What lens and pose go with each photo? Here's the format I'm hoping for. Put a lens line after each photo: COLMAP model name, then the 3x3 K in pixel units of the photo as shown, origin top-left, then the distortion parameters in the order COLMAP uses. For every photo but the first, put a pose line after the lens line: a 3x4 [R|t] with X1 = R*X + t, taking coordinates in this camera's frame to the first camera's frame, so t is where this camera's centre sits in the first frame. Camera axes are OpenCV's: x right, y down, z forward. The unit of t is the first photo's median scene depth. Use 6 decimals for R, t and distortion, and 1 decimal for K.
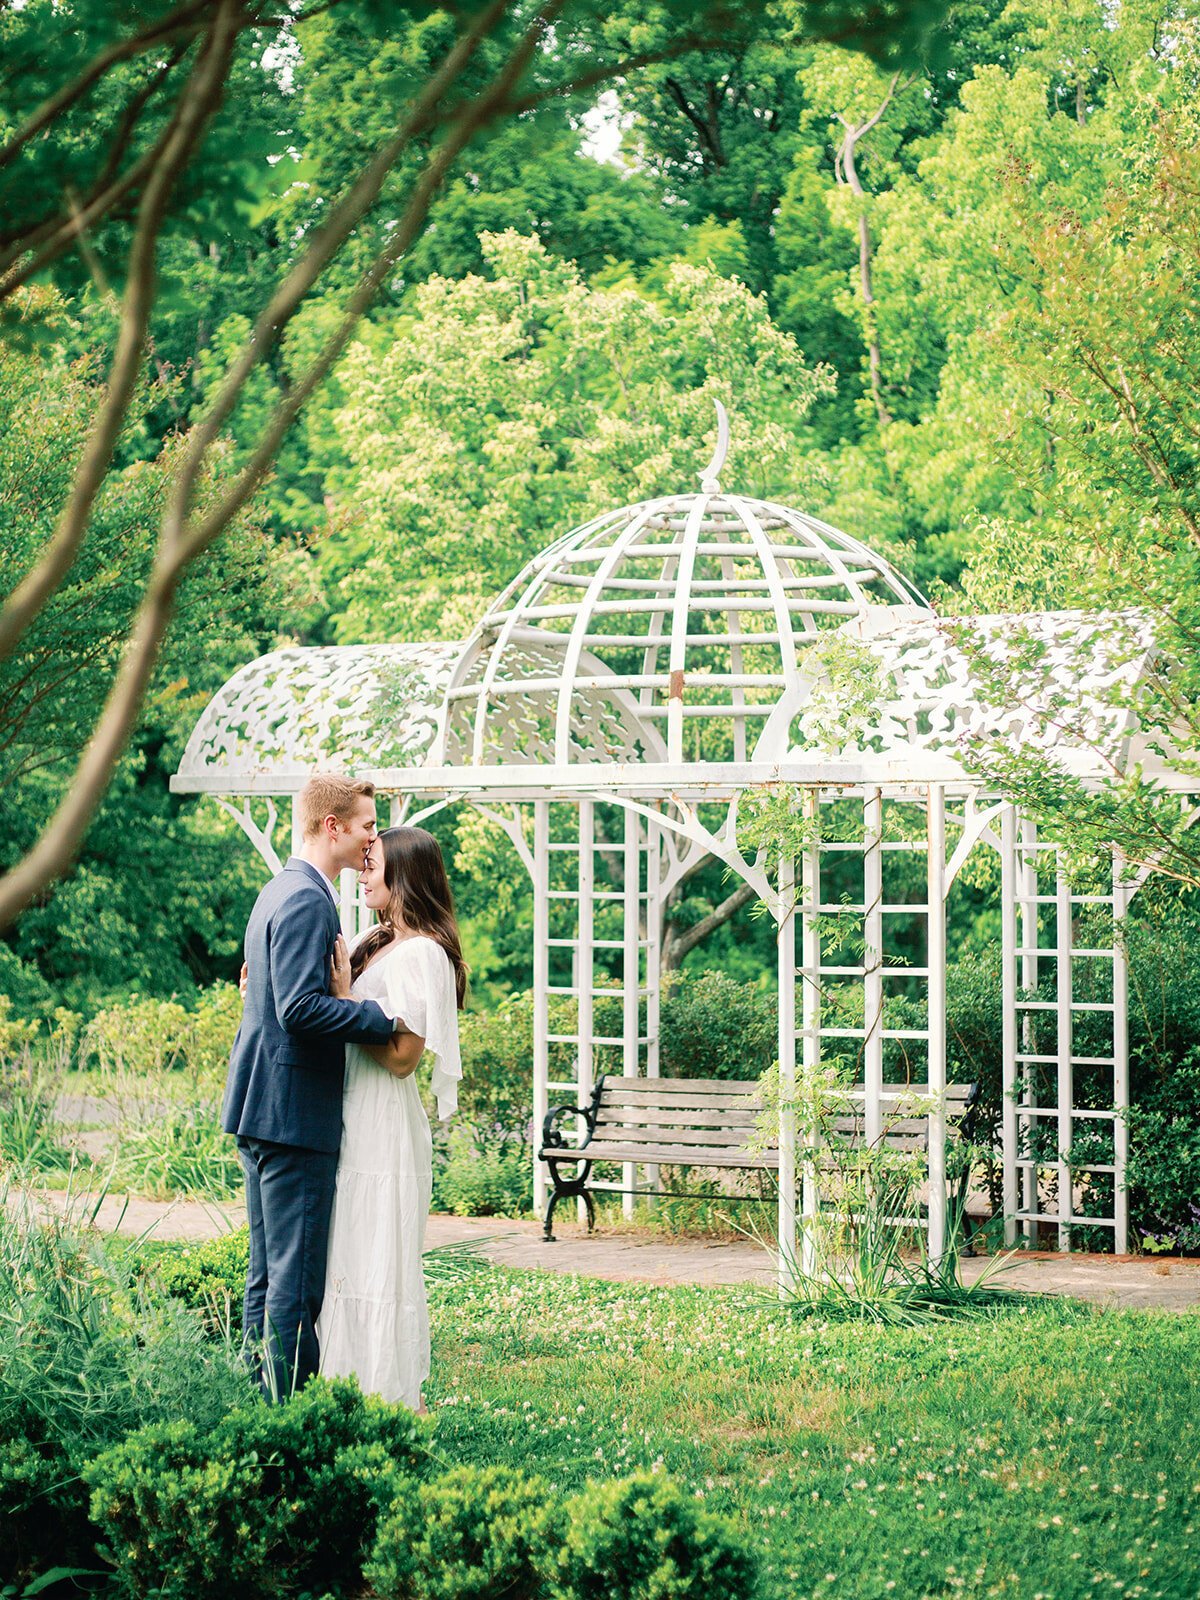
lens RADIAL K [[2243.3, 0, 601.6], [0, 2243.3, 847.6], [0, 0, 1]] dist [0.026112, -0.057874]
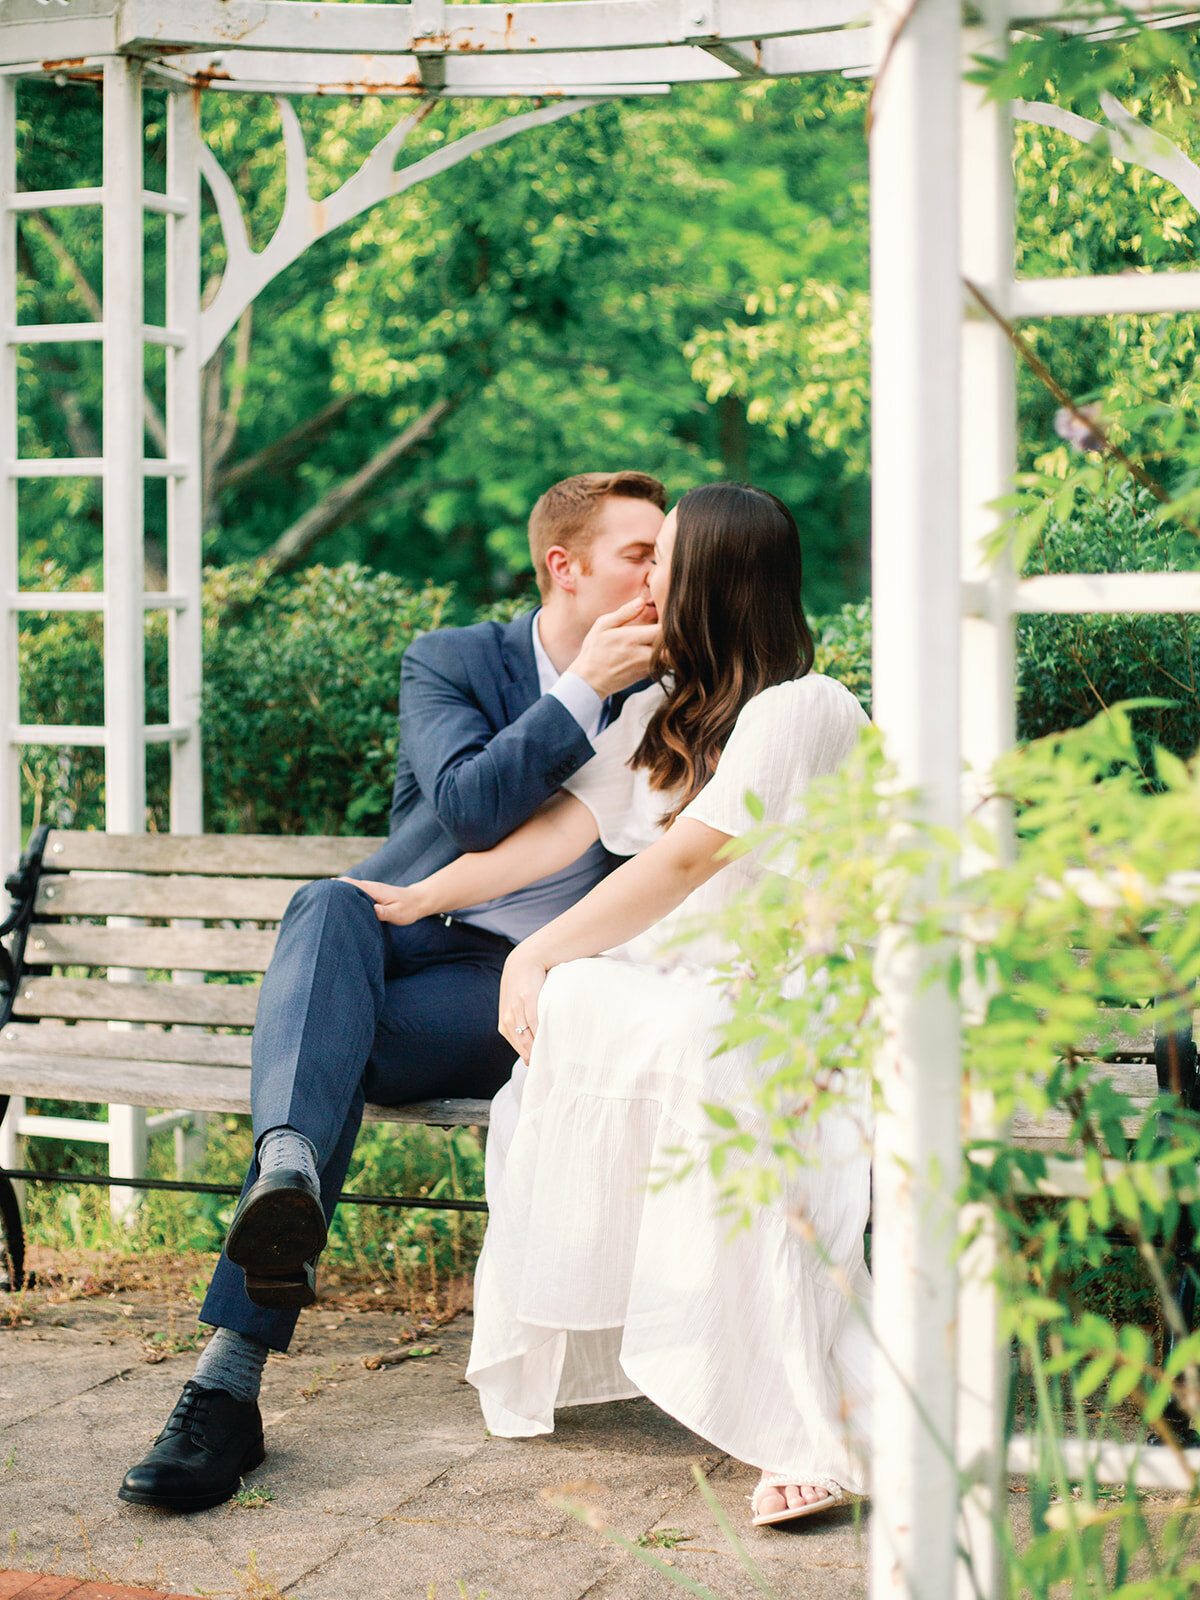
lens RADIAL K [[2894.7, 0, 600.0], [0, 2894.7, 800.0], [0, 0, 1]] dist [-0.062537, -0.254162]
pose [[0.985155, -0.014256, 0.171073, 0.009244], [-0.001310, 0.995893, 0.090534, 0.057548], [-0.171661, -0.089414, 0.981090, 0.557790]]
